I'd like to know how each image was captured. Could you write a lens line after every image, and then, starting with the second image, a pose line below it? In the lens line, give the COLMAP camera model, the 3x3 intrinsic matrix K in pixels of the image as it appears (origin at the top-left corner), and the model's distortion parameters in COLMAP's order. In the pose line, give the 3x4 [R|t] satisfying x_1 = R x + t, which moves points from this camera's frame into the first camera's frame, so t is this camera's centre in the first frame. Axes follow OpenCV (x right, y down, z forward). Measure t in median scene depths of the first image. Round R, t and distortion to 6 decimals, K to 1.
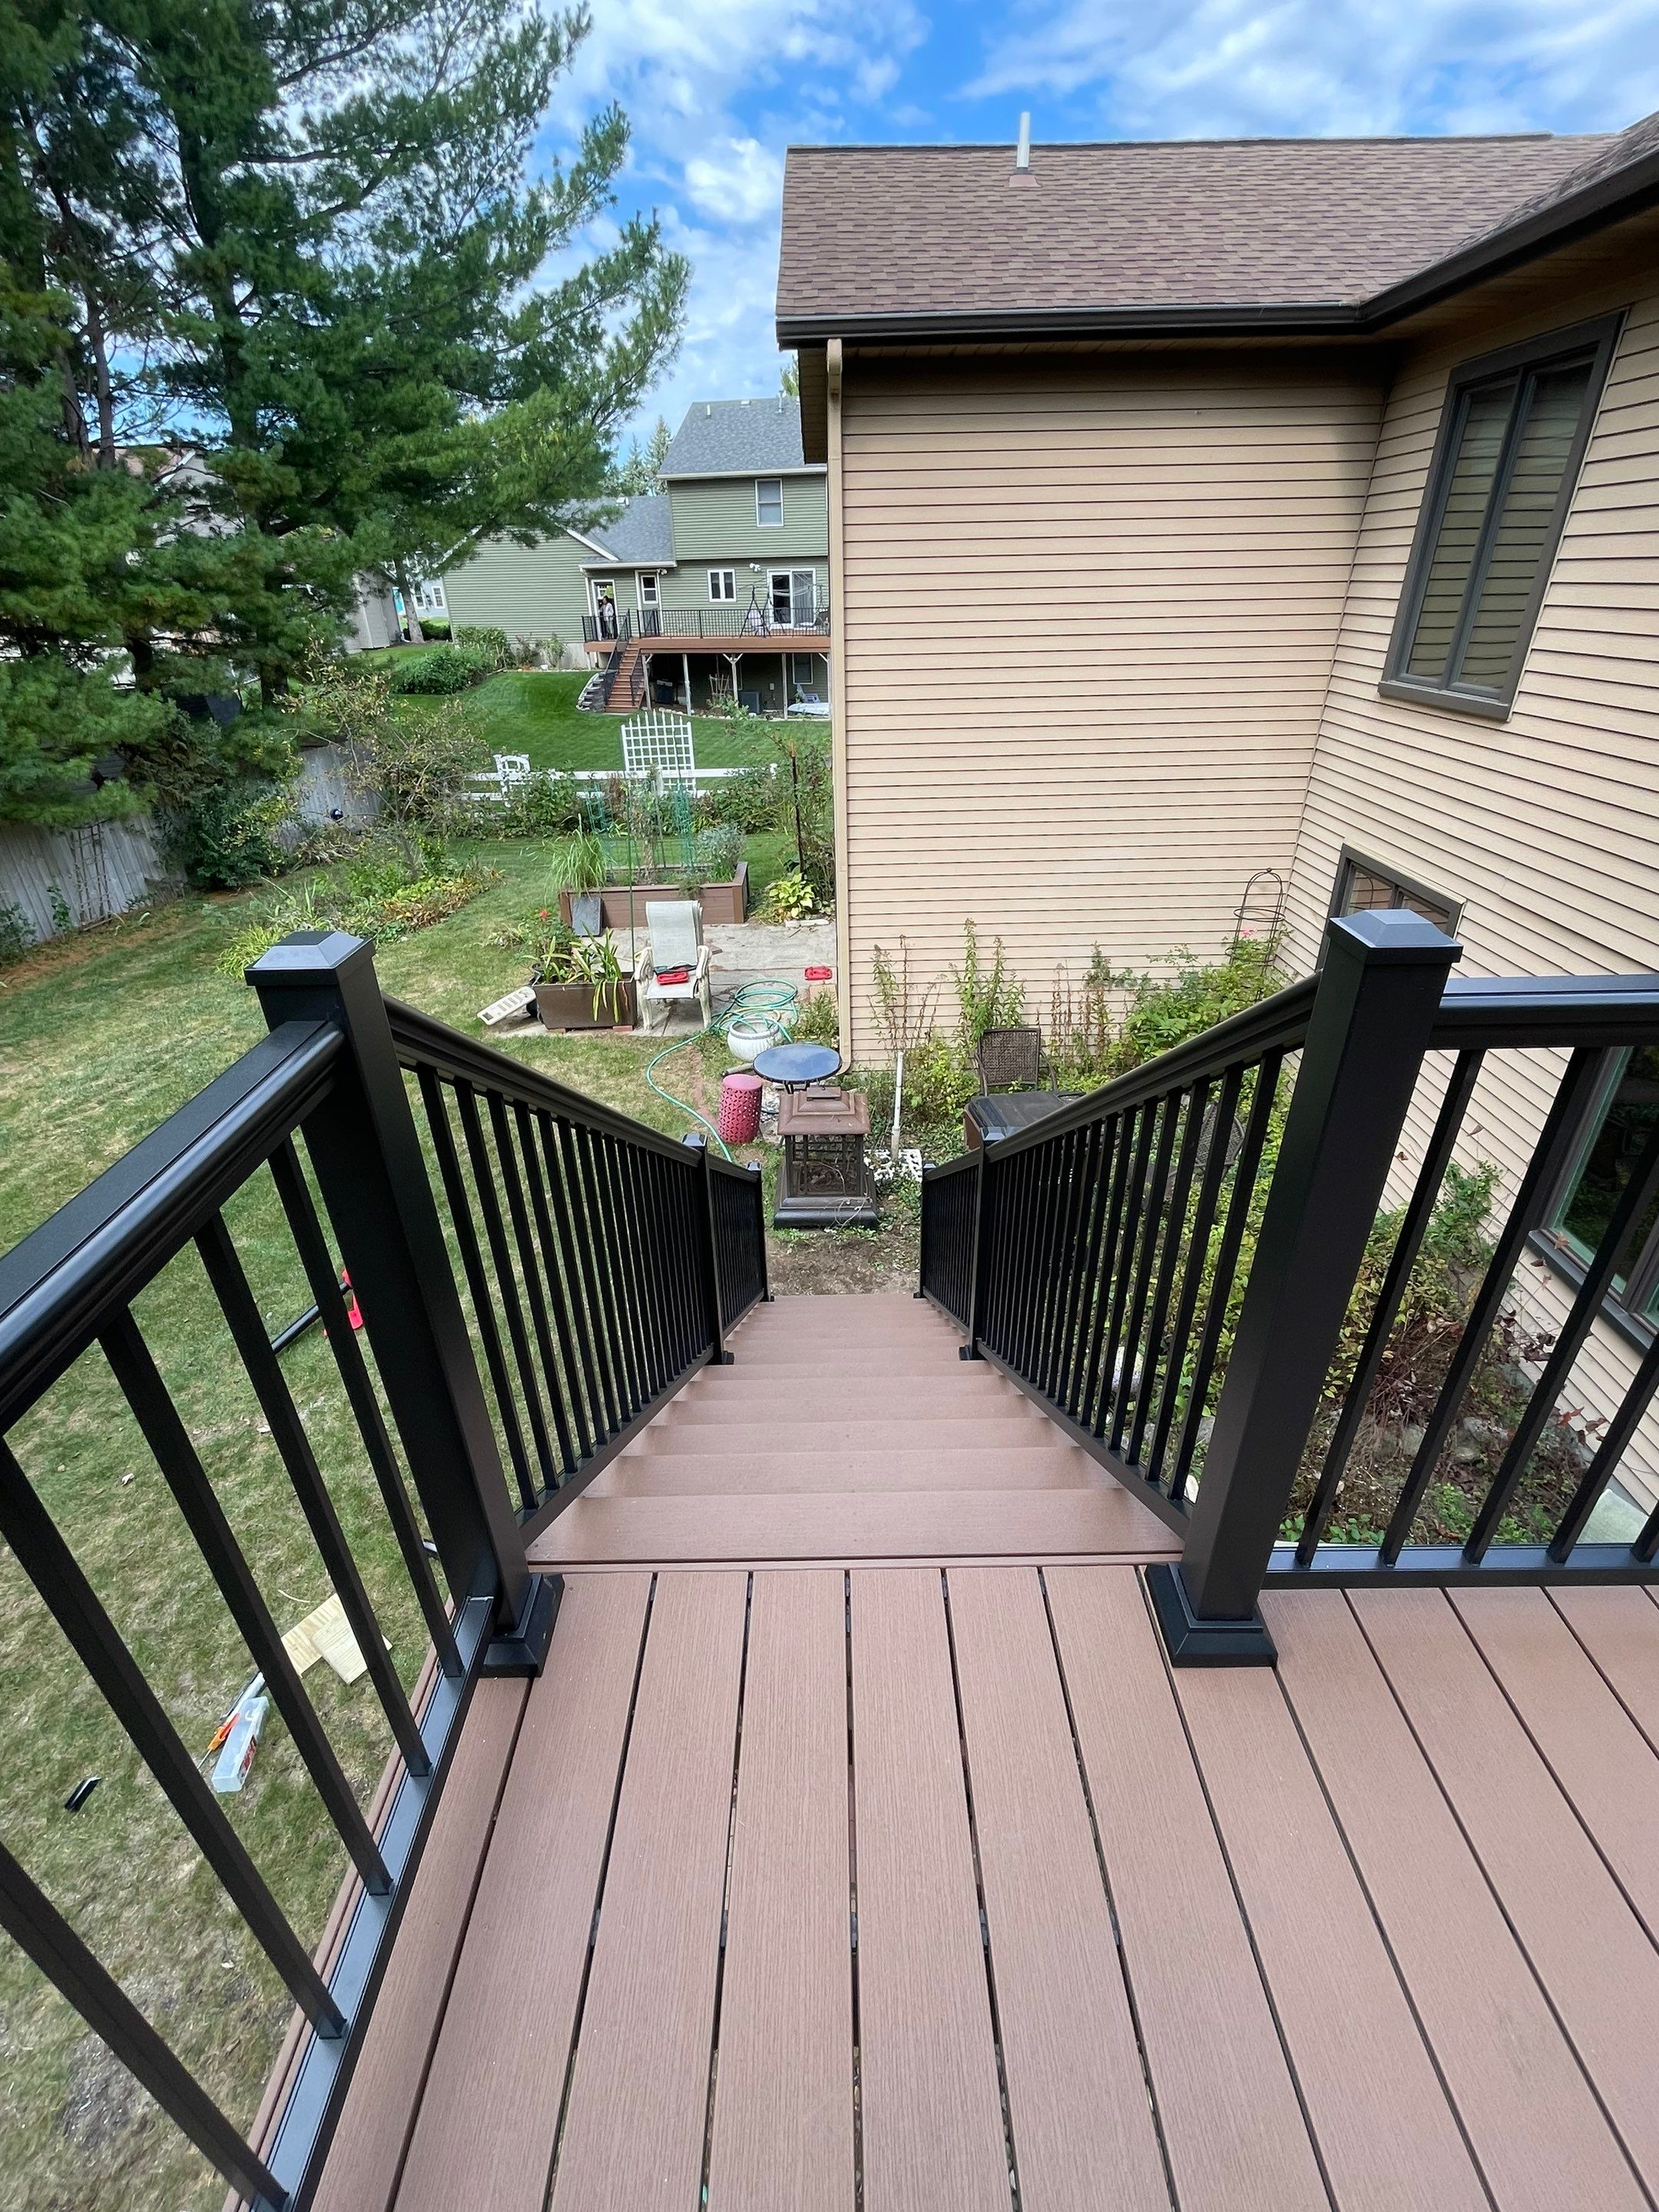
lens RADIAL K [[972.3, 0, 829.5], [0, 972.3, 1106.0], [0, 0, 1]] dist [-0.001792, -0.000623]
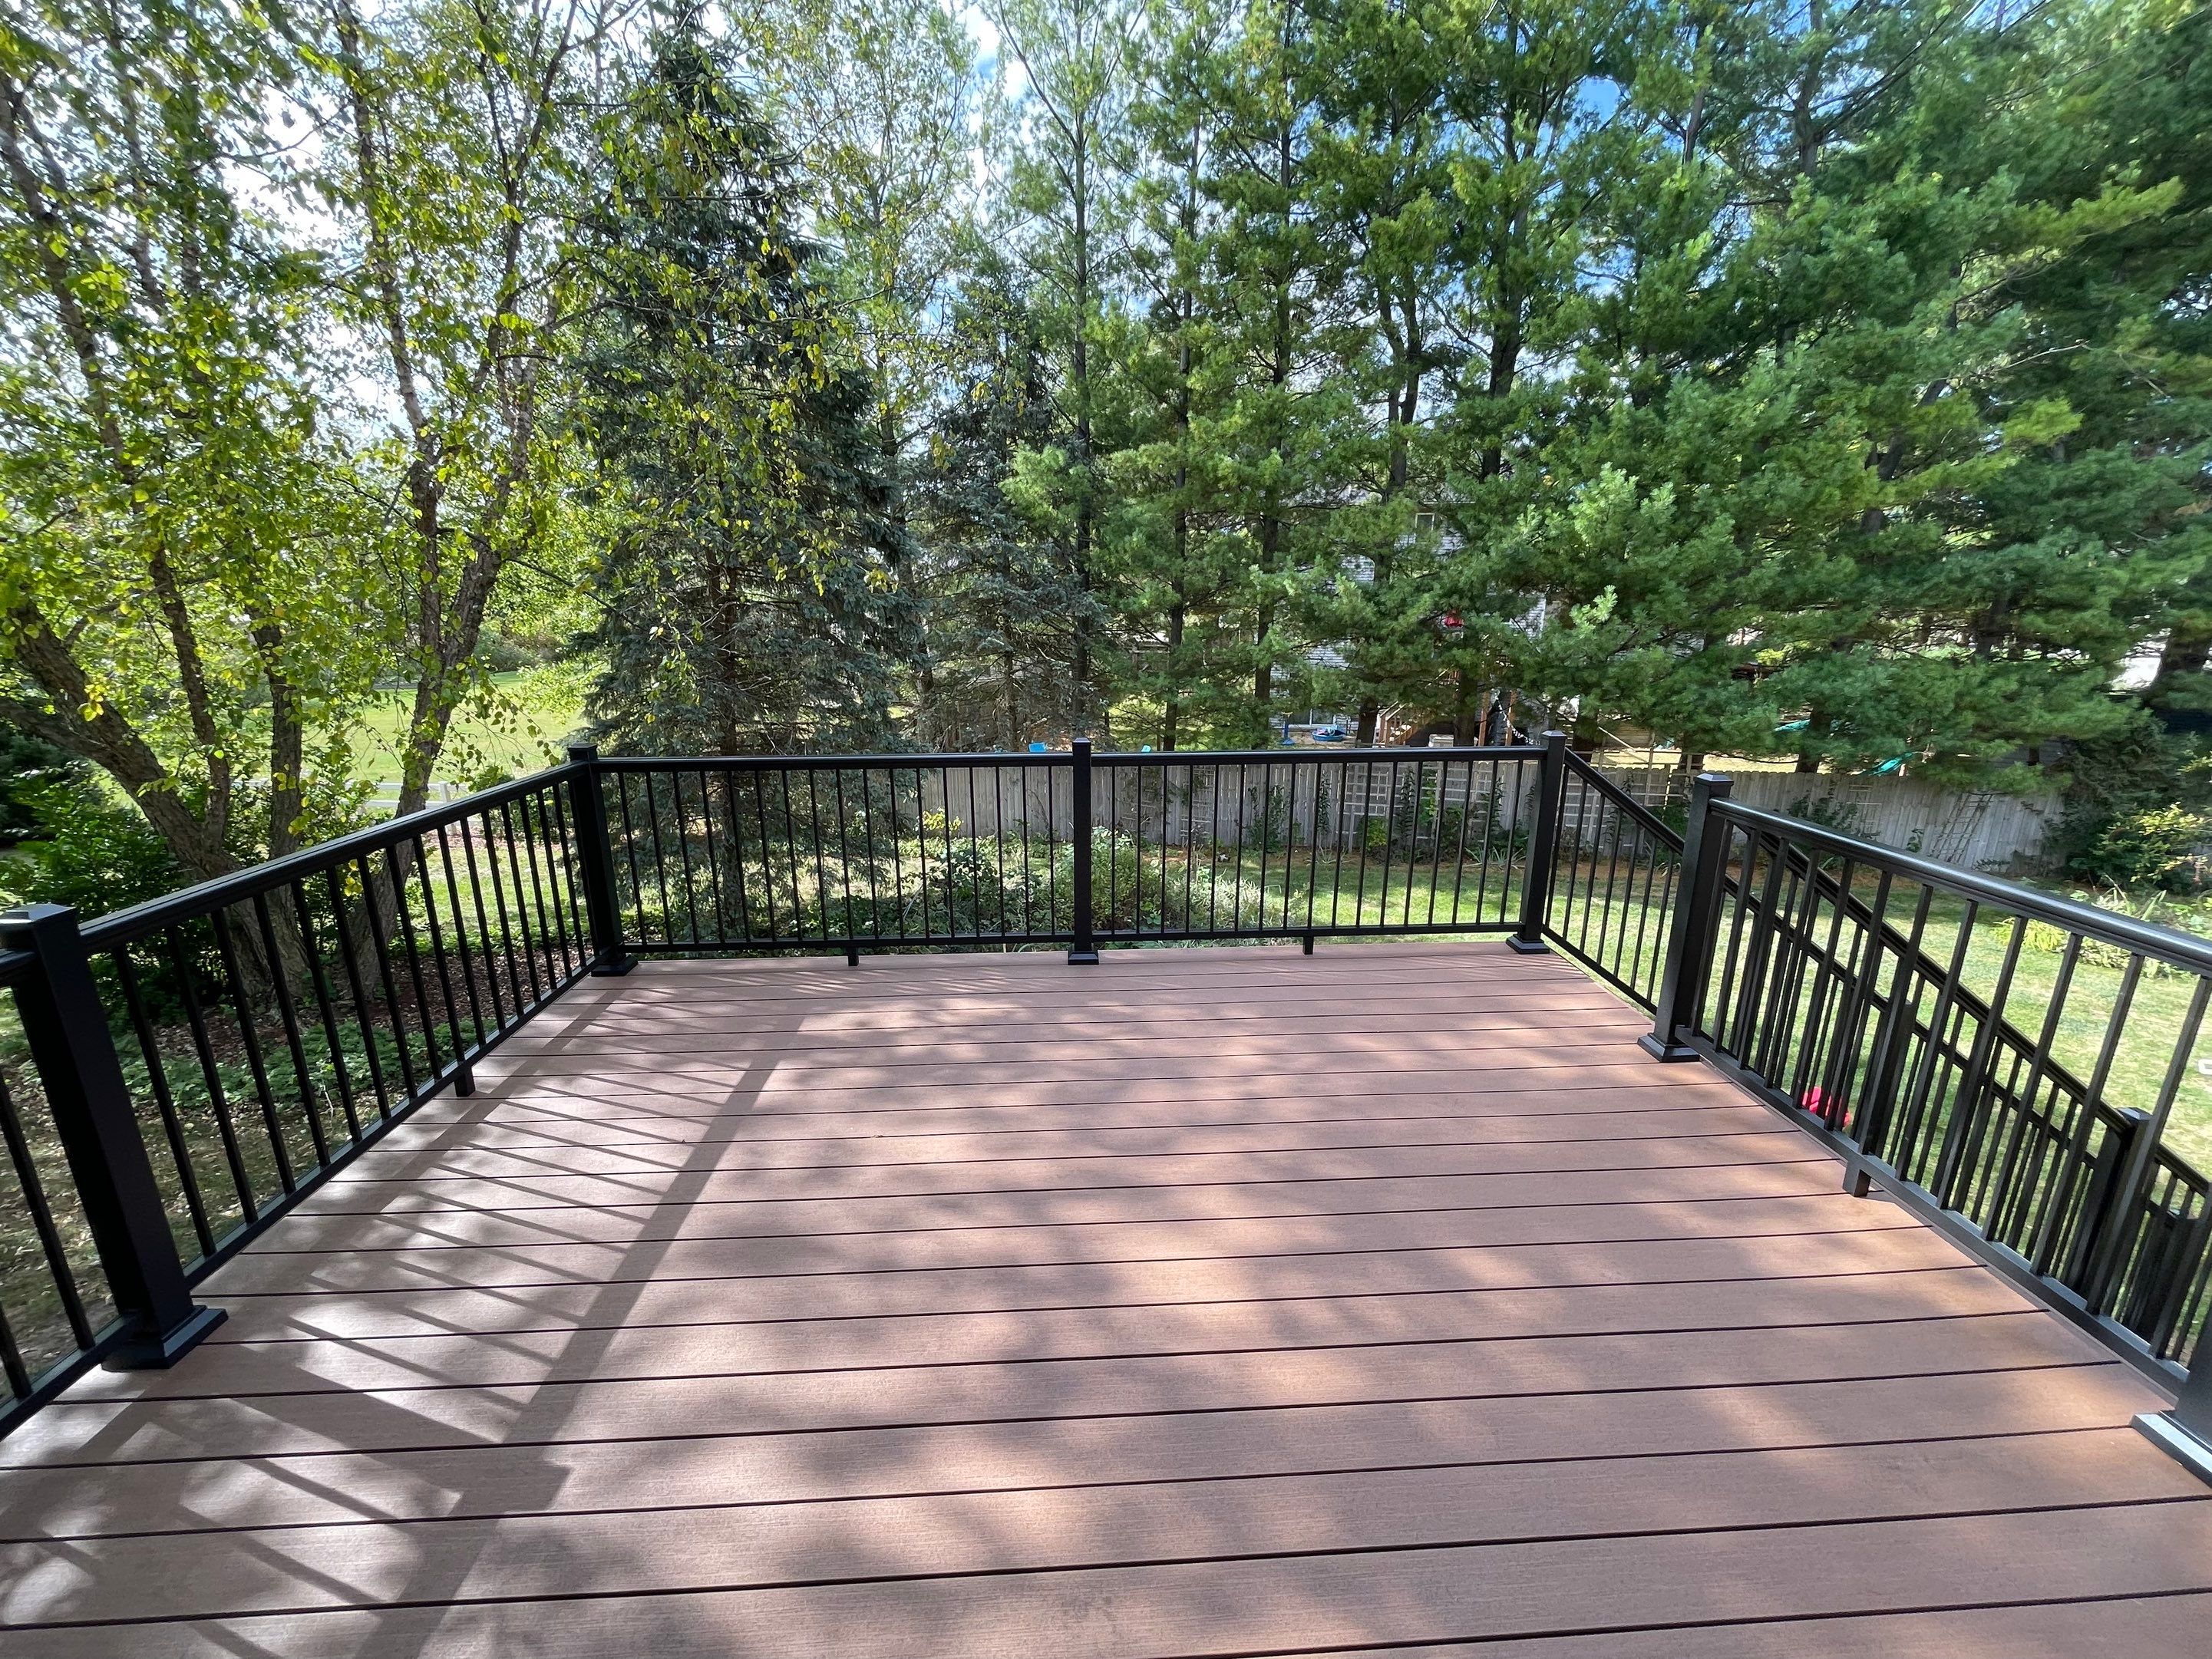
lens RADIAL K [[893.2, 0, 1106.0], [0, 893.2, 829.5], [0, 0, 1]] dist [-0.002495, -0.000385]
pose [[0.045692, 0.269708, -0.961857, 0.200689], [-0.476426, 0.852187, 0.216324, 0.019079], [0.878027, 0.448369, 0.167434, -0.078912]]
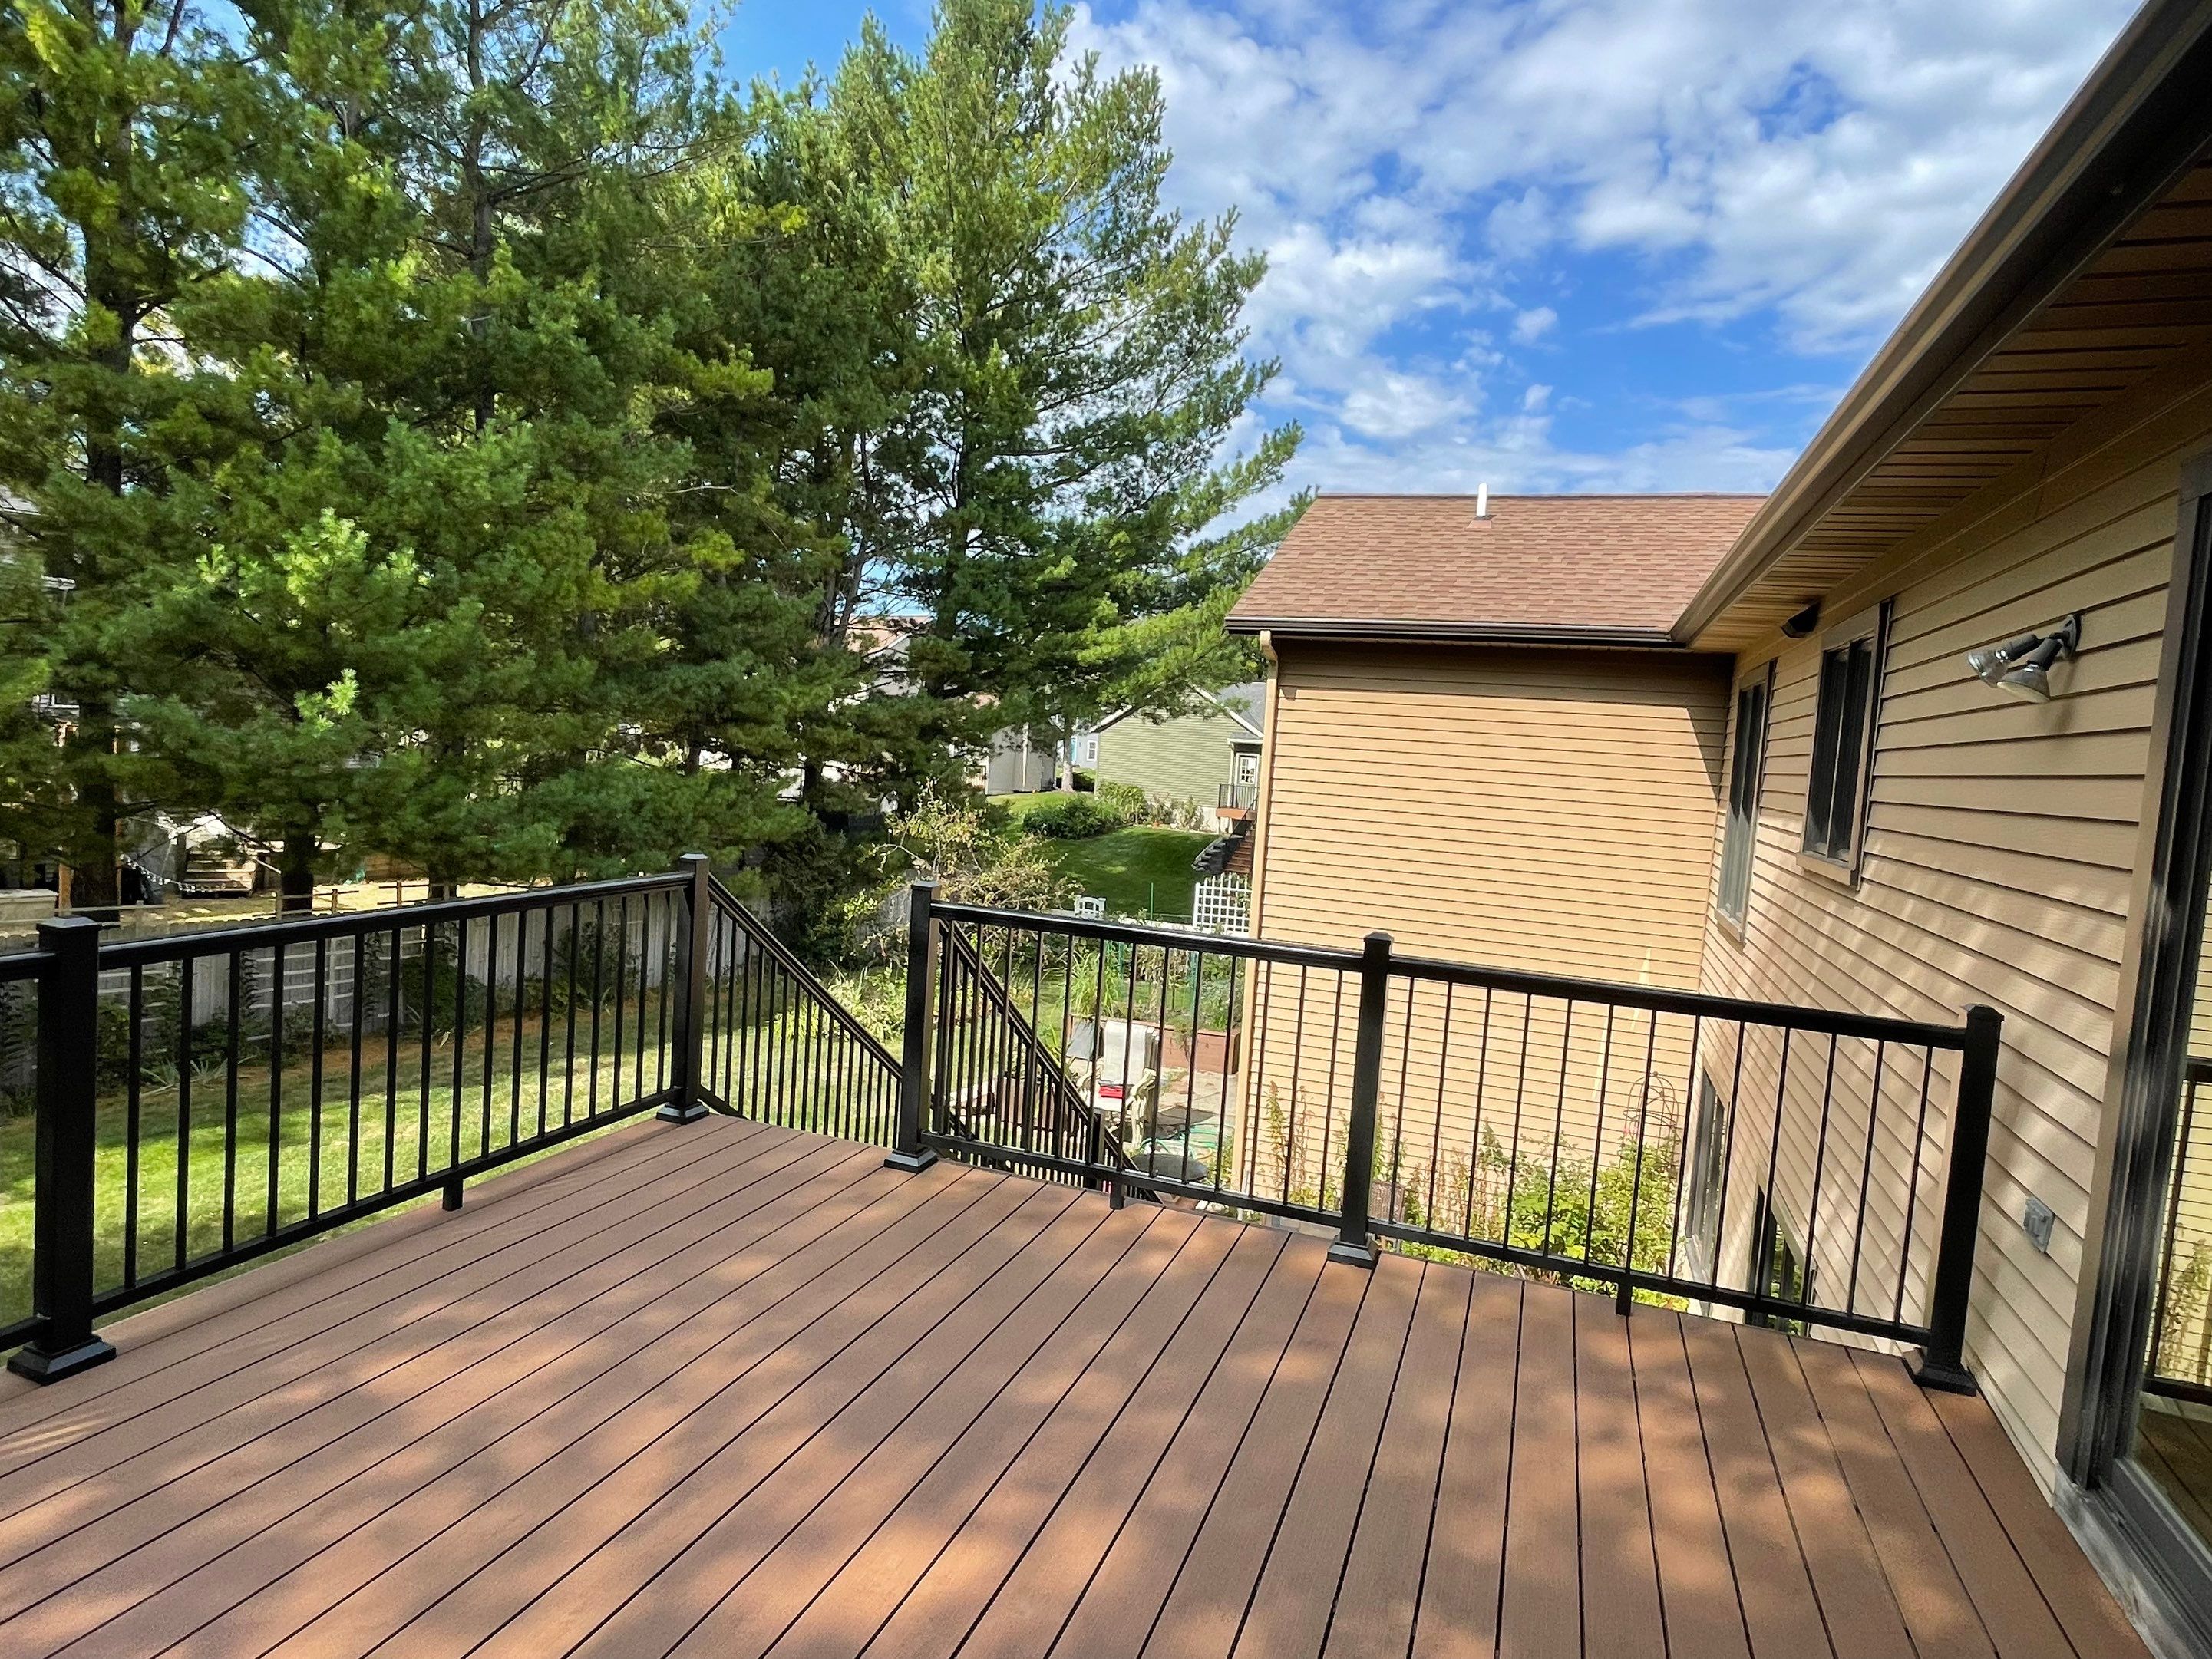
lens RADIAL K [[1224.7, 0, 1106.9], [0, 1224.7, 821.7], [0, 0, 1]] dist [0.000113, -0.002008]
pose [[0.931919, 0.107910, -0.346241, 0.155252], [-0.245085, 0.891102, -0.381931, 0.069119], [0.267322, 0.440787, 0.856881, -0.165292]]
